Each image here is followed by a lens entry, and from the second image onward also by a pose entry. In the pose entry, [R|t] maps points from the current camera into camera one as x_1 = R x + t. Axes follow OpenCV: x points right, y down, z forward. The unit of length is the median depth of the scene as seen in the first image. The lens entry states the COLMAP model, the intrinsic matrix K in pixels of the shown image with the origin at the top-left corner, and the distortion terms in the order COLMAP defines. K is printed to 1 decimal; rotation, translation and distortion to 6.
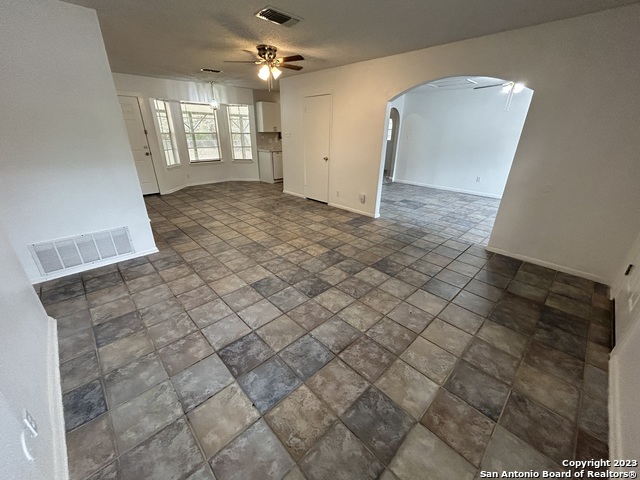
lens RADIAL K [[257.3, 0, 319.2], [0, 257.3, 238.4], [0, 0, 1]] dist [-0.000872, 0.000752]
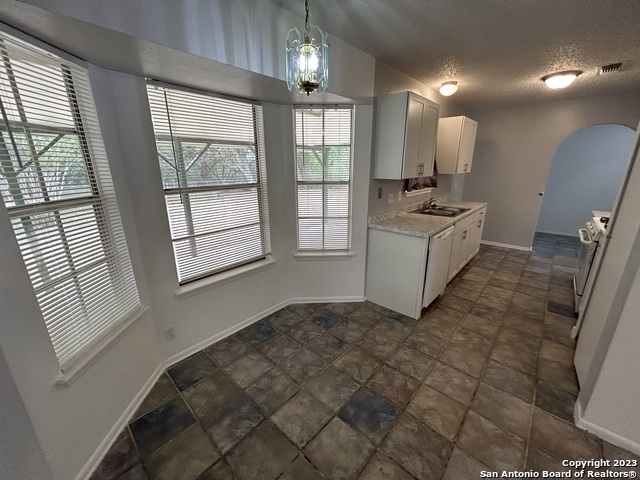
lens RADIAL K [[257.3, 0, 319.2], [0, 257.3, 238.4], [0, 0, 1]] dist [-0.000872, 0.000752]
pose [[0.997785, -0.034235, 0.057043, -0.591013], [0.040696, 0.992384, -0.116266, -0.509897], [-0.052628, 0.118329, 0.991579, 1.152112]]
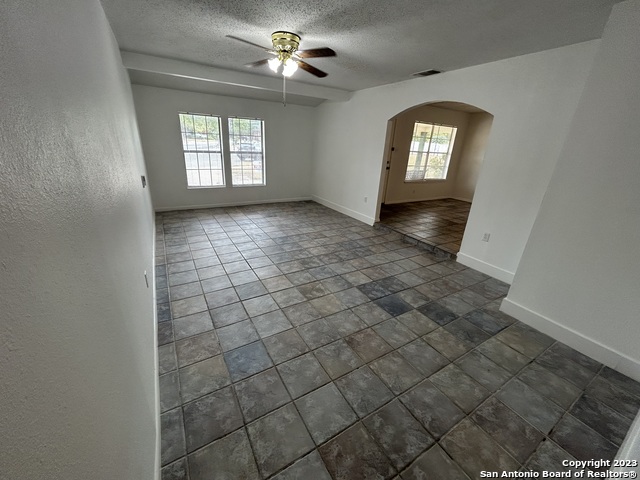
lens RADIAL K [[257.3, 0, 319.2], [0, 257.3, 238.4], [0, 0, 1]] dist [-0.000872, 0.000752]
pose [[-0.973552, -0.135139, 0.184211, 0.568506], [0.028518, 0.728110, 0.684867, -0.760670], [-0.226678, 0.672007, -0.704999, 1.807675]]
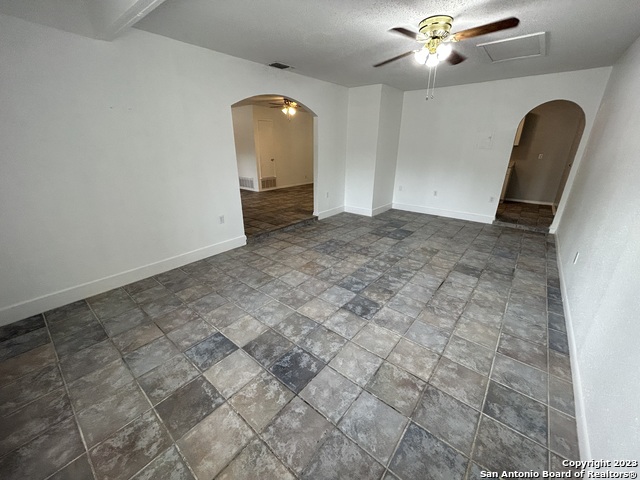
lens RADIAL K [[257.3, 0, 319.2], [0, 257.3, 238.4], [0, 0, 1]] dist [-0.000872, 0.000752]
pose [[0.118950, 0.329589, -0.936601, 1.470015], [-0.386165, 0.884388, 0.262172, -0.328332], [0.914728, 0.330497, 0.232474, 0.862165]]
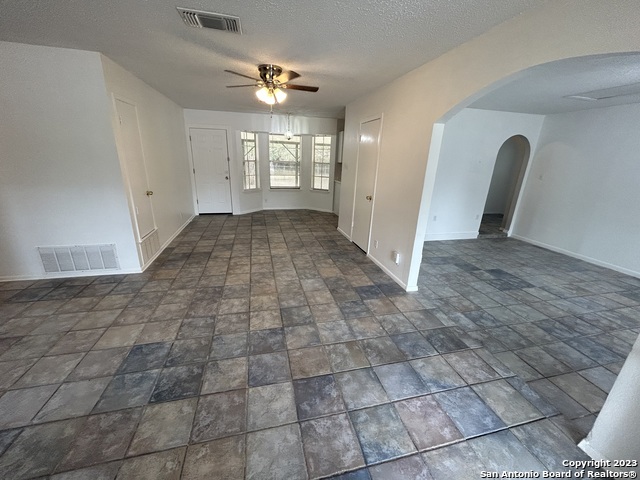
lens RADIAL K [[257.3, 0, 319.2], [0, 257.3, 238.4], [0, 0, 1]] dist [-0.000872, 0.000752]
pose [[0.866139, 0.169760, -0.470090, 0.339739], [-0.216465, 0.975174, -0.046677, -0.144414], [0.450495, 0.142187, 0.881383, 0.314419]]
